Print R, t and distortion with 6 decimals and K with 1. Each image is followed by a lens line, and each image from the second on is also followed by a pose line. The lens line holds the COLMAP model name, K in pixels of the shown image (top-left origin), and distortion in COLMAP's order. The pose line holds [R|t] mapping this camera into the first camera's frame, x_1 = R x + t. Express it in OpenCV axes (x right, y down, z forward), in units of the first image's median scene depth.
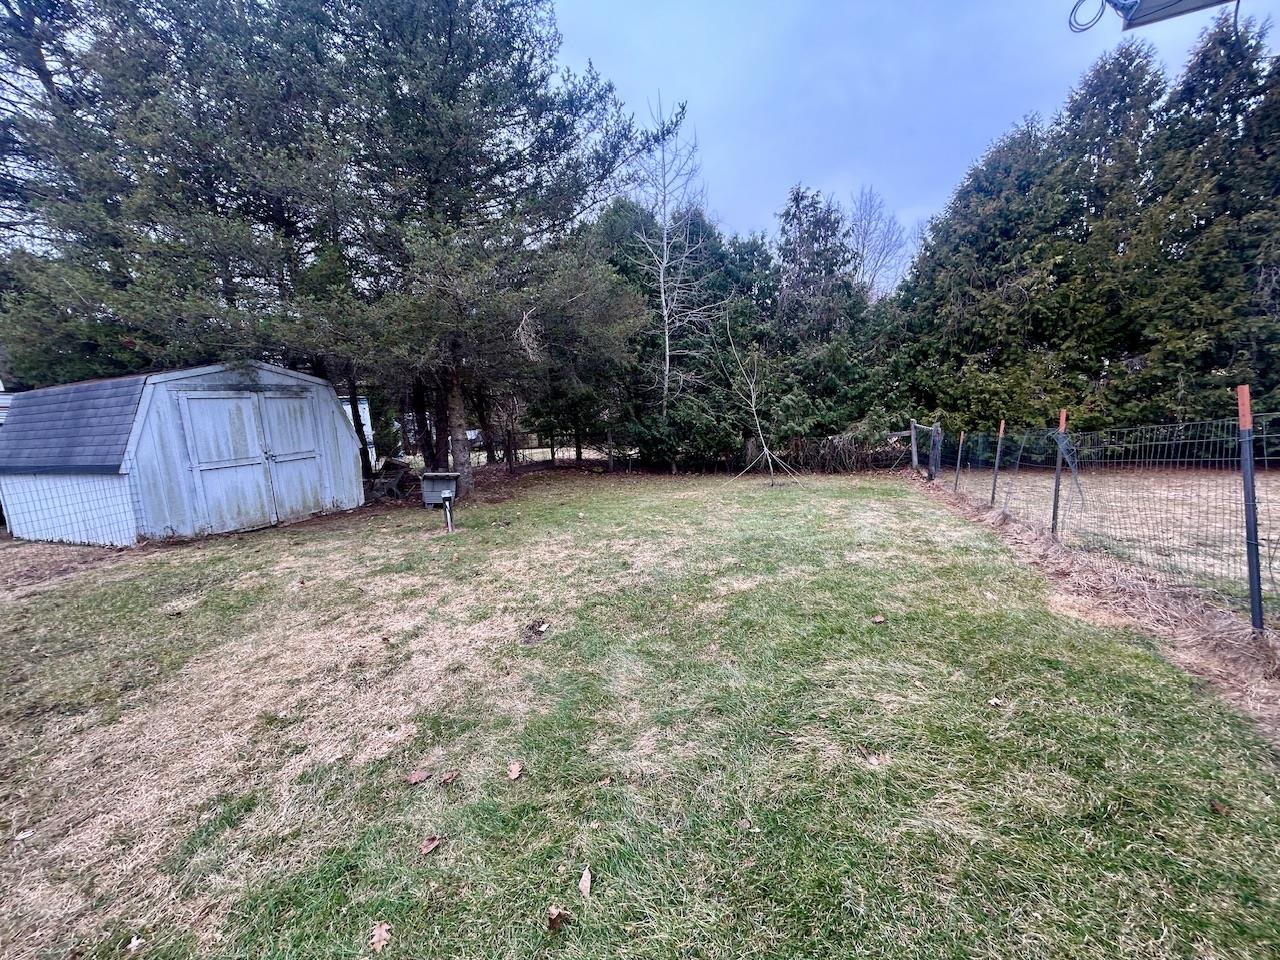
lens RADIAL K [[508.6, 0, 643.6], [0, 508.6, 476.3], [0, 0, 1]] dist [-0.000409, 0.000055]
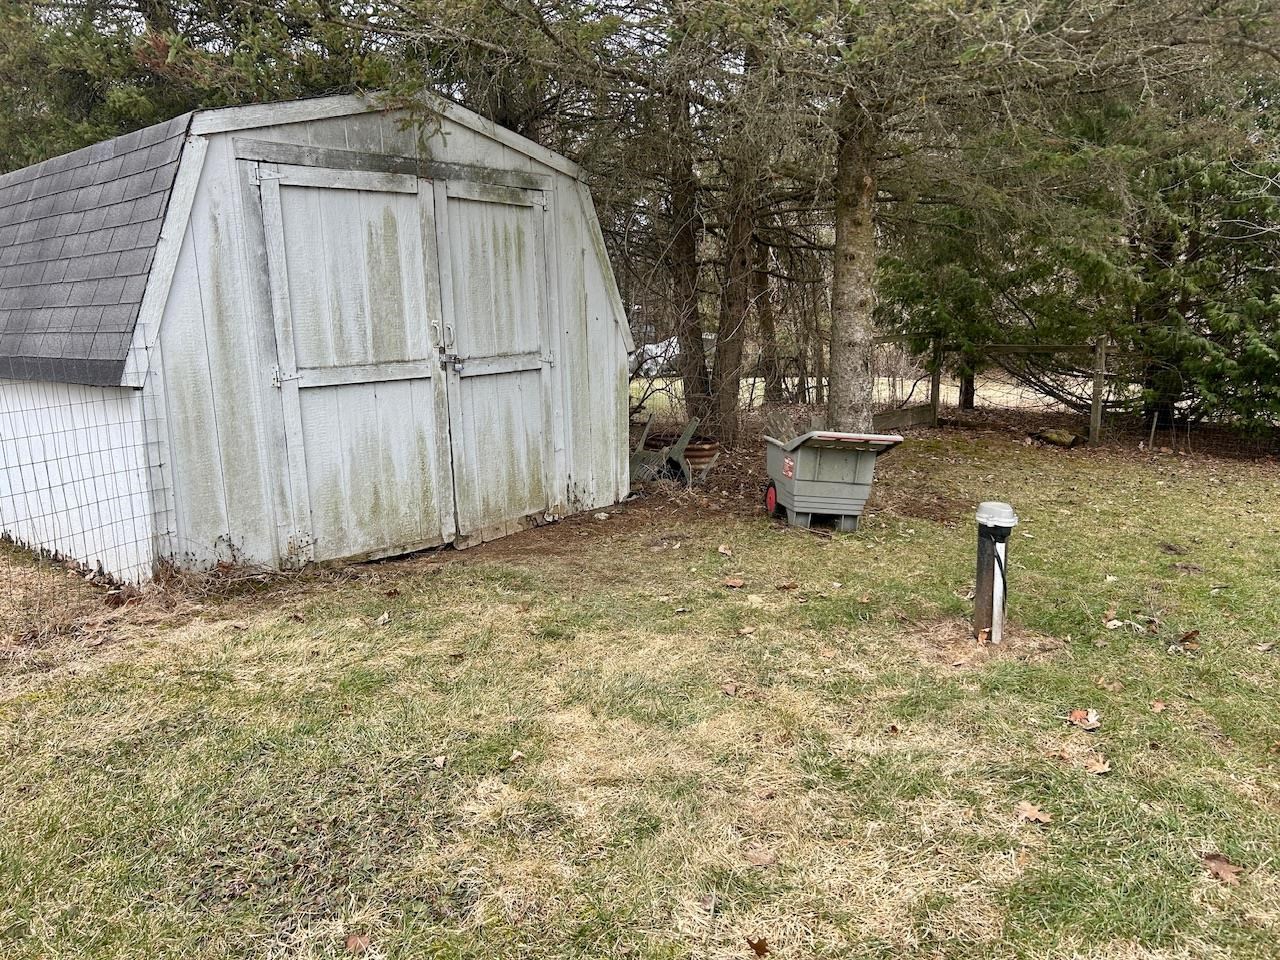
lens RADIAL K [[952.7, 0, 640.0], [0, 952.7, 480.0], [0, 0, 1]] dist [0.052599, -0.064677]
pose [[0.948827, 0.084998, -0.304144, -0.183839], [-0.069285, 0.995662, 0.062108, -0.002559], [0.308103, -0.037857, 0.950599, 0.181141]]
